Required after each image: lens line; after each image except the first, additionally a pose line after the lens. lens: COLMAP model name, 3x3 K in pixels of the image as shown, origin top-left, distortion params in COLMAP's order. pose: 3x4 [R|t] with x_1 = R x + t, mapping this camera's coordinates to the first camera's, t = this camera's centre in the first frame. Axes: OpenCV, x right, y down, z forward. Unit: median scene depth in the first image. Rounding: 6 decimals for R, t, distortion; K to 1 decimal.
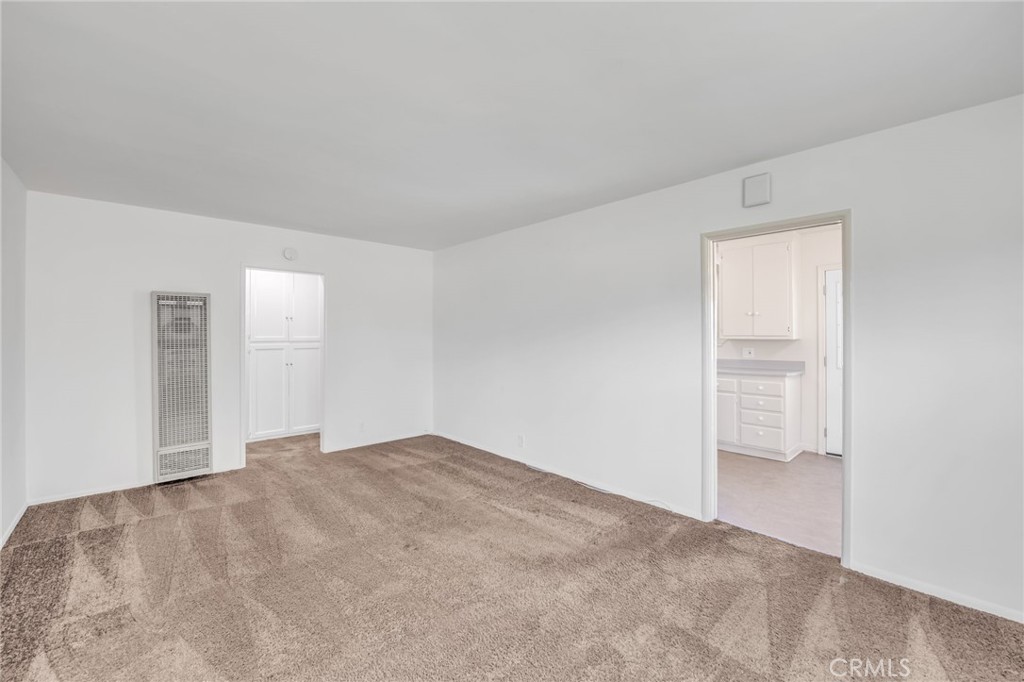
lens RADIAL K [[413.0, 0, 513.8], [0, 413.0, 333.3], [0, 0, 1]] dist [-0.019192, -0.000597]
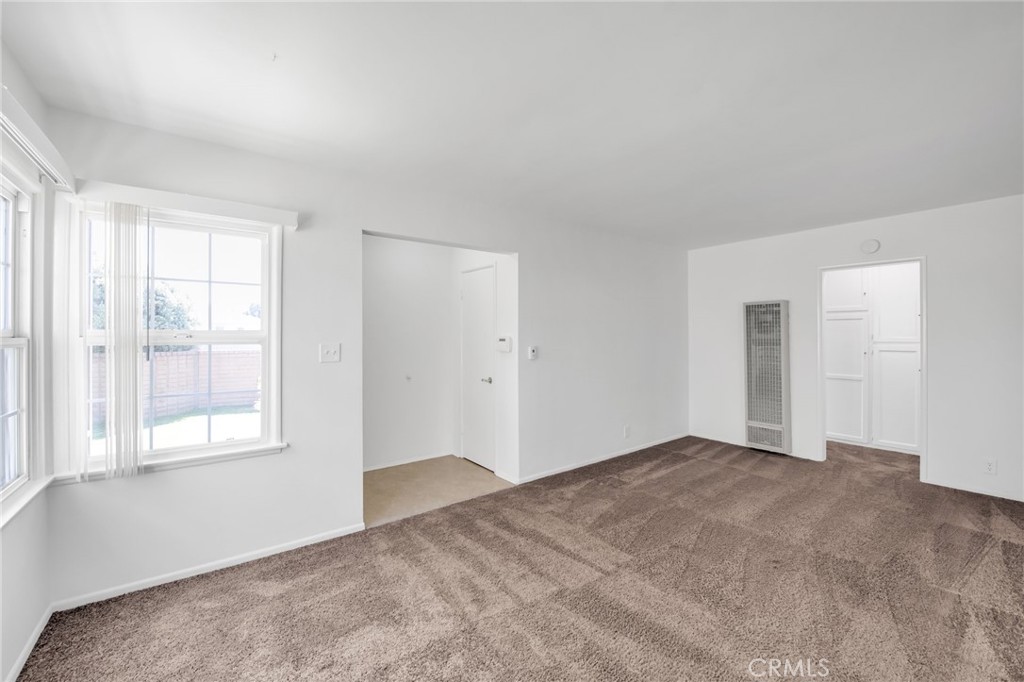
lens RADIAL K [[413.0, 0, 513.8], [0, 413.0, 333.3], [0, 0, 1]] dist [-0.019192, -0.000597]
pose [[-0.094509, -0.001956, -0.995522, 0.554885], [0.003248, 0.999992, -0.002273, -0.002025], [0.995519, -0.003449, -0.094502, 0.378970]]
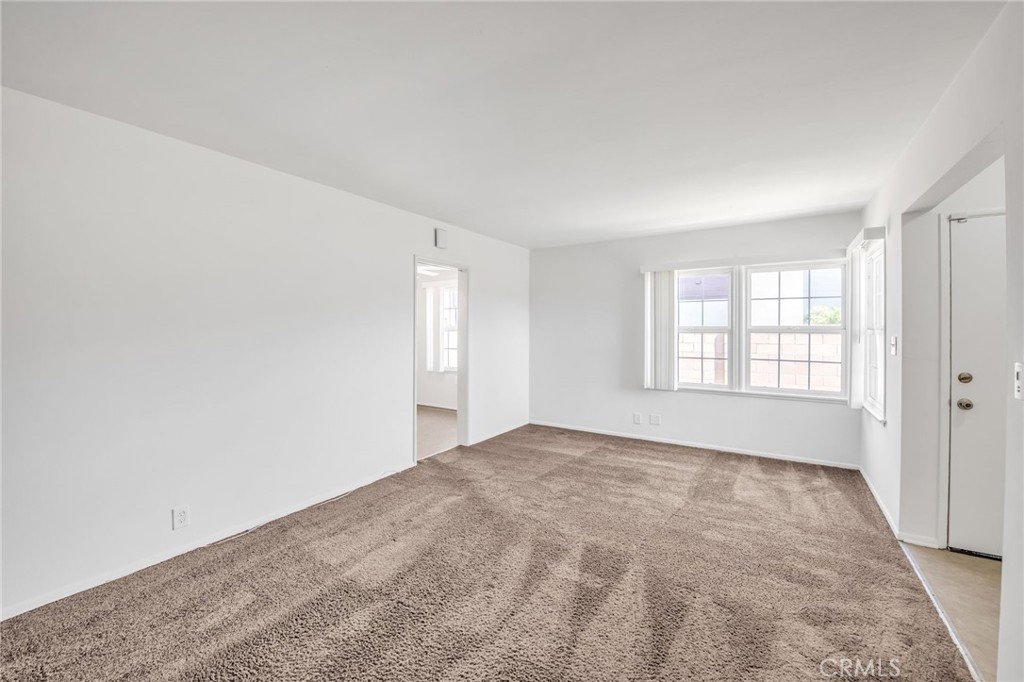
lens RADIAL K [[413.0, 0, 513.8], [0, 413.0, 333.3], [0, 0, 1]] dist [-0.019192, -0.000597]
pose [[-0.248667, -0.012147, 0.968513, -0.831904], [-0.000174, 0.999922, 0.012496, -0.002782], [-0.968589, 0.002939, -0.248650, 0.893788]]
